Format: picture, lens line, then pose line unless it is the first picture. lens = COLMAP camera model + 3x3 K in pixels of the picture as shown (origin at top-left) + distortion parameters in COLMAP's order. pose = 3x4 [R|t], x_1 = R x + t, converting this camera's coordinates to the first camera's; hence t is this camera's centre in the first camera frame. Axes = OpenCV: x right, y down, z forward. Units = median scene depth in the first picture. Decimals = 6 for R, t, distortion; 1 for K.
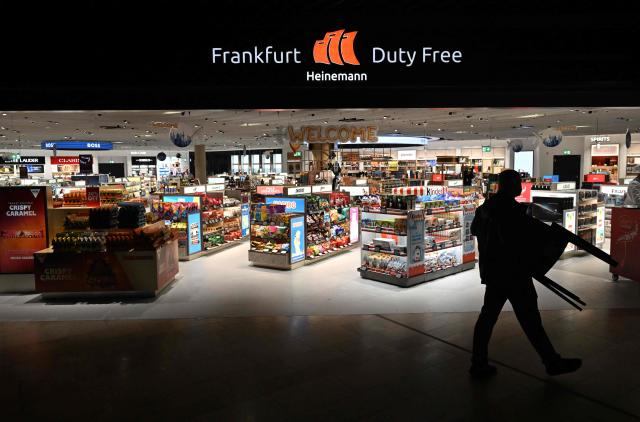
lens RADIAL K [[540.5, 0, 320.0], [0, 540.5, 211.0], [0, 0, 1]] dist [-0.004768, 0.000346]
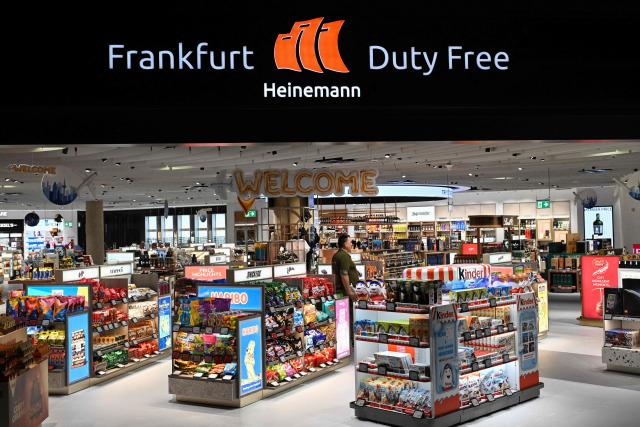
lens RADIAL K [[580.8, 0, 320.0], [0, 580.8, 213.5], [0, 0, 1]] dist [-0.001486, 0.001897]
pose [[0.998100, -0.008933, 0.060960, -0.001939], [0.013545, 0.997041, -0.075667, -0.055657], [-0.060104, 0.076349, 0.995268, 0.332183]]
